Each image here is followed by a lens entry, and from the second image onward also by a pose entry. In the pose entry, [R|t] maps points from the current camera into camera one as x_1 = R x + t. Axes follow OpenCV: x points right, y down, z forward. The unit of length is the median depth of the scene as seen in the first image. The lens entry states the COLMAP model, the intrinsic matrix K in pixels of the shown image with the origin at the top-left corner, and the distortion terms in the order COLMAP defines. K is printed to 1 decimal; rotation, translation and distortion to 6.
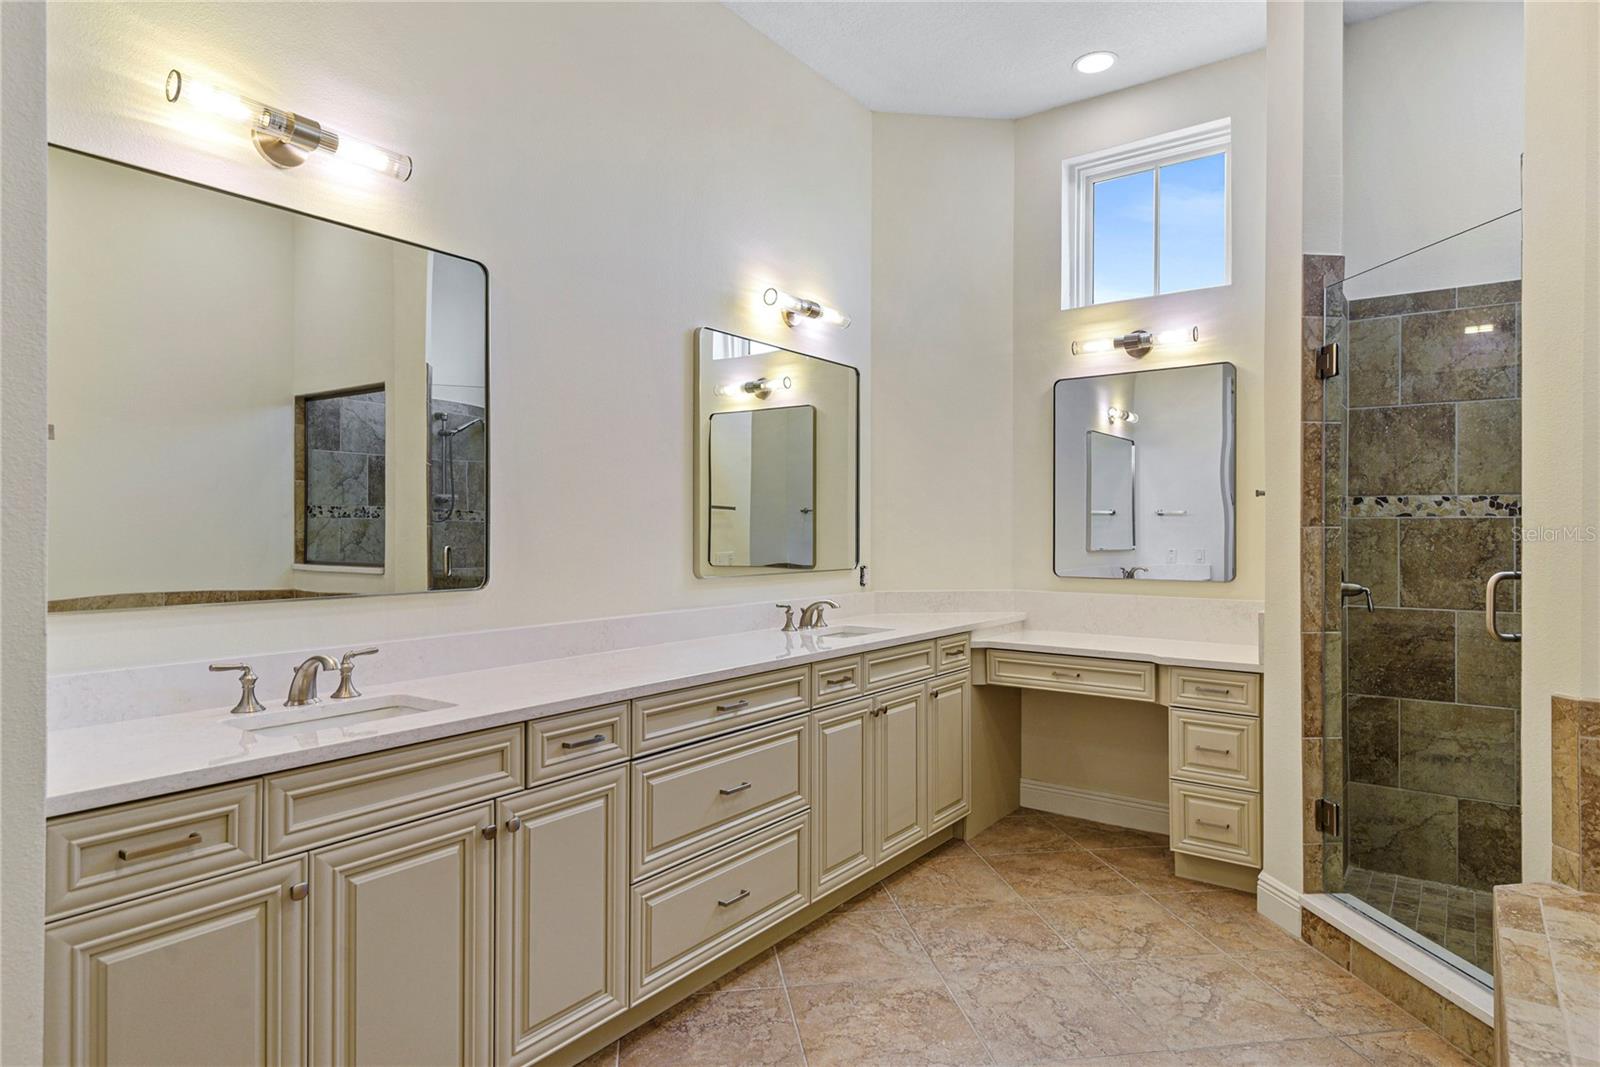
lens RADIAL K [[896.5, 0, 711.3], [0, 896.5, 531.7], [0, 0, 1]] dist [0.032392, -0.006839]
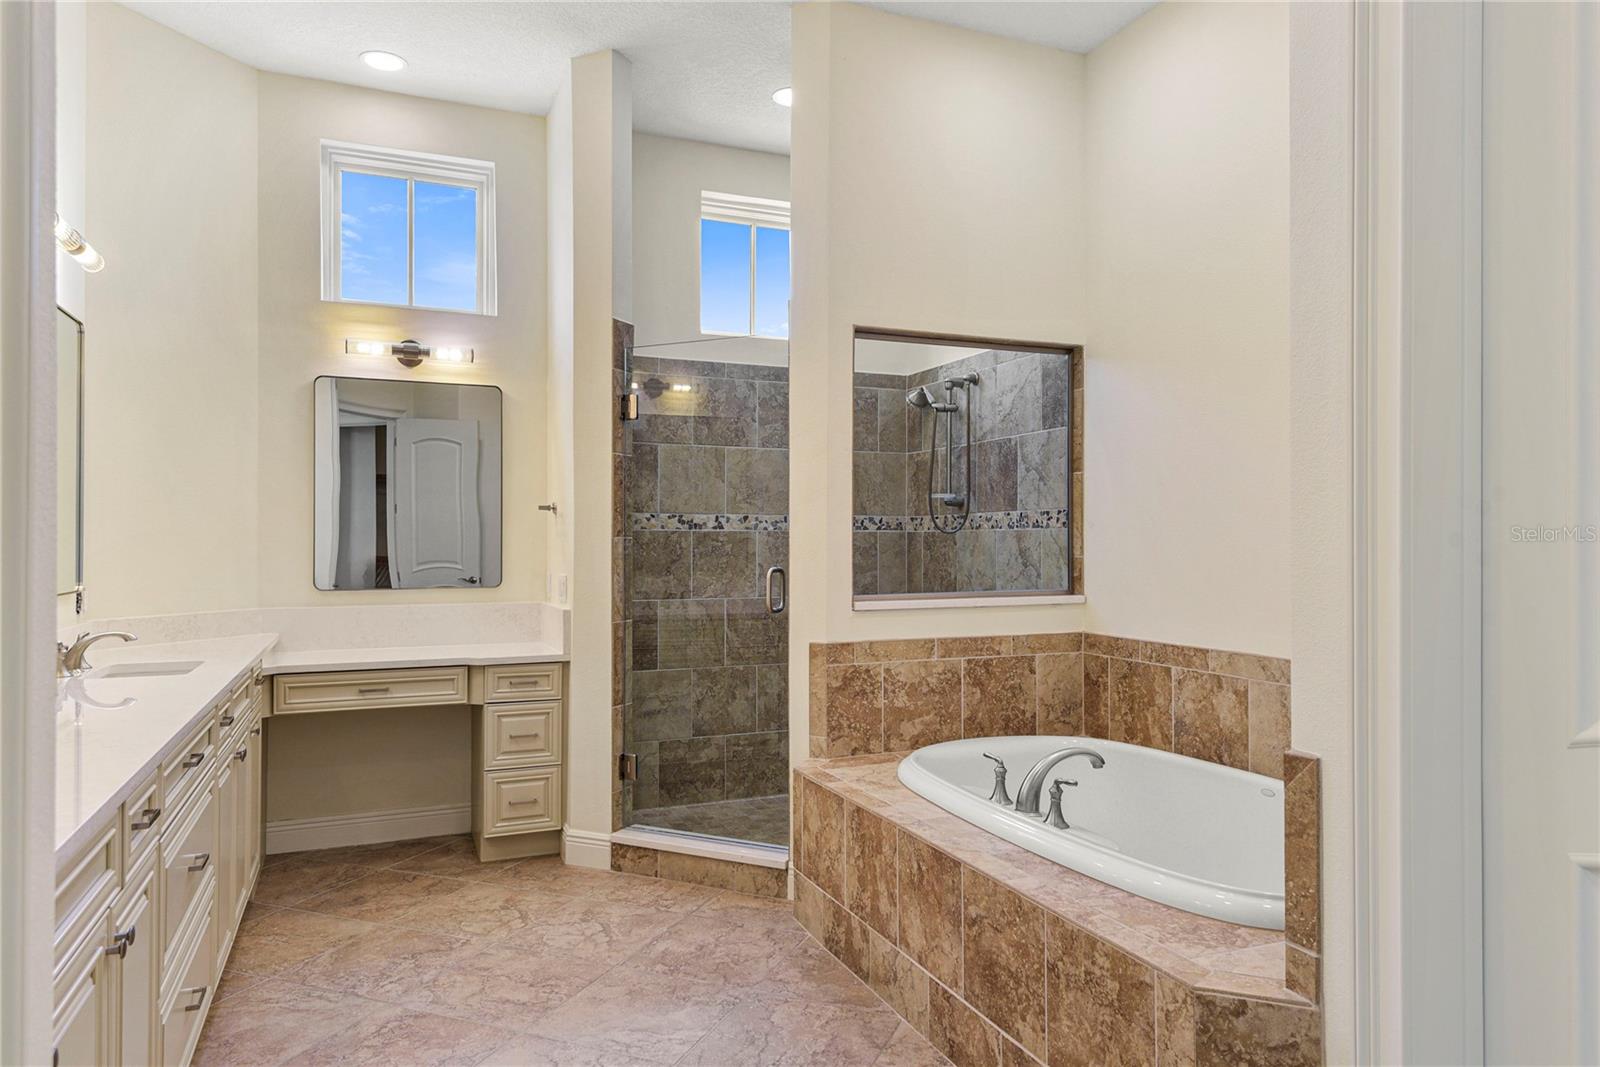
lens RADIAL K [[1035.8, 0, 795.6], [0, 1035.8, 534.9], [0, 0, 1]] dist [0.045760, -0.008957]
pose [[0.526004, 0.004141, 0.850472, -0.374072], [0.000518, 0.999986, -0.005189, -0.000773], [-0.850482, 0.003170, 0.525994, 0.037202]]
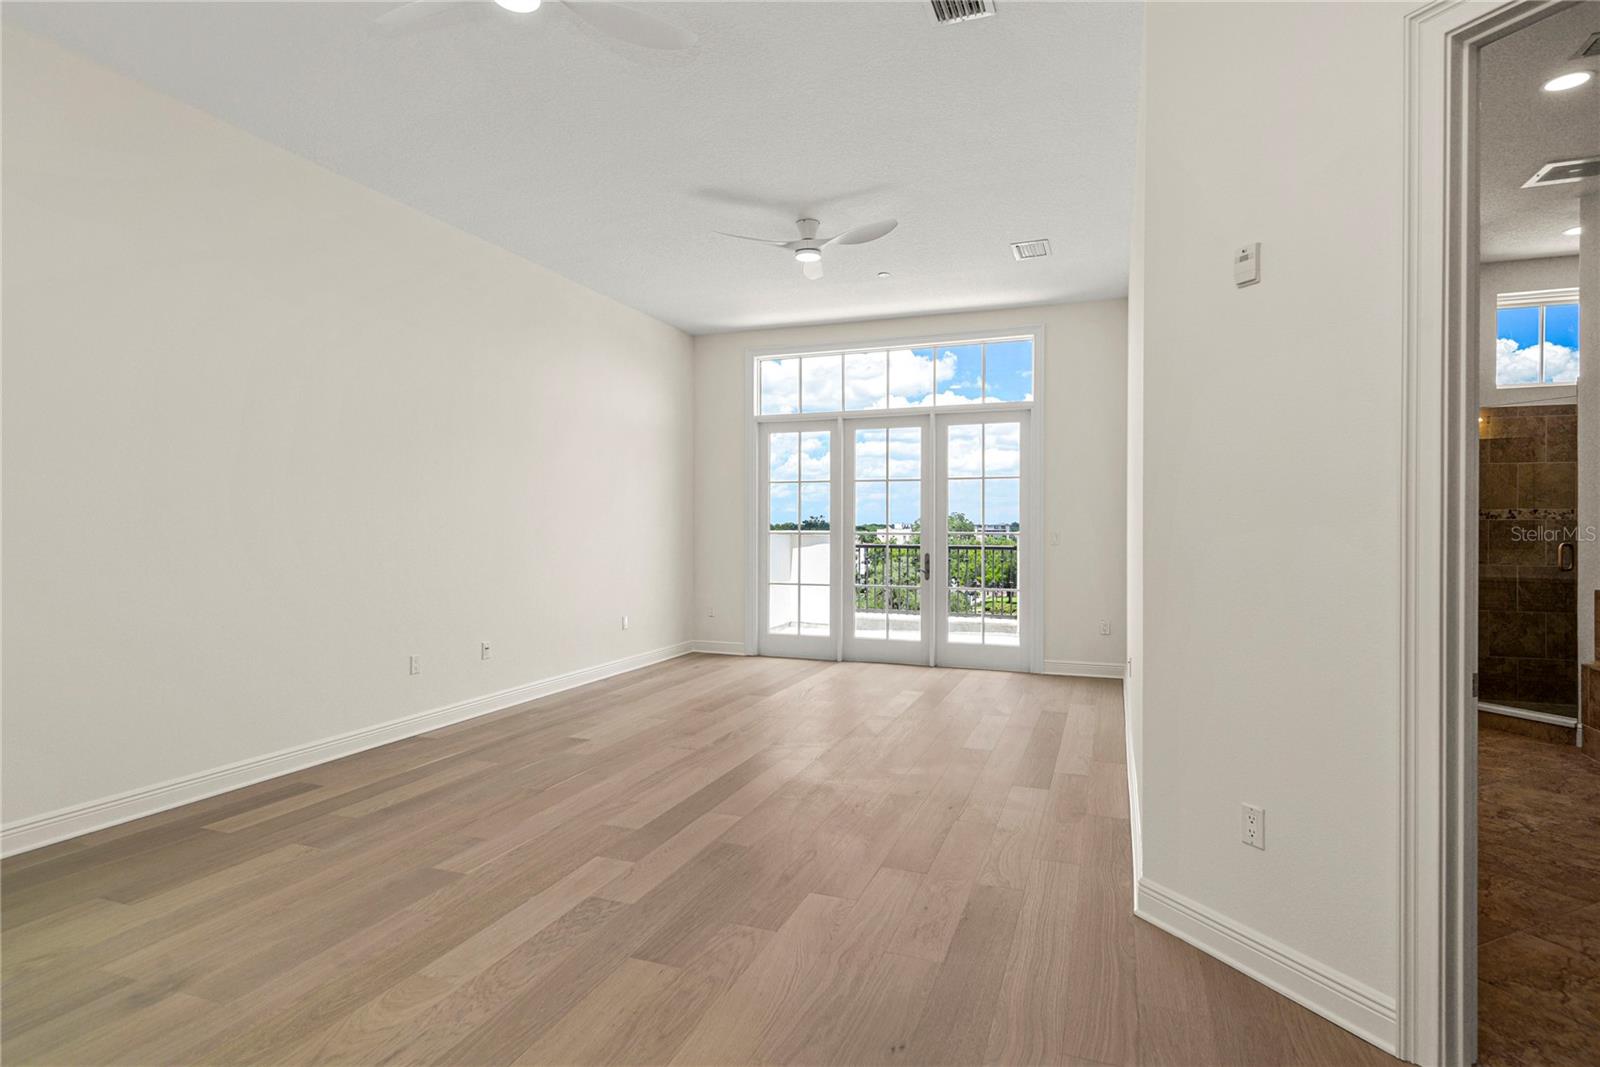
lens RADIAL K [[825.5, 0, 805.9], [0, 825.5, 525.6], [0, 0, 1]] dist [0.015032, -0.003114]
pose [[0.964517, 0.001811, 0.264014, -1.148794], [-0.001723, 0.999998, -0.000563, 0.001387], [-0.264015, 0.000088, 0.964519, -0.441045]]
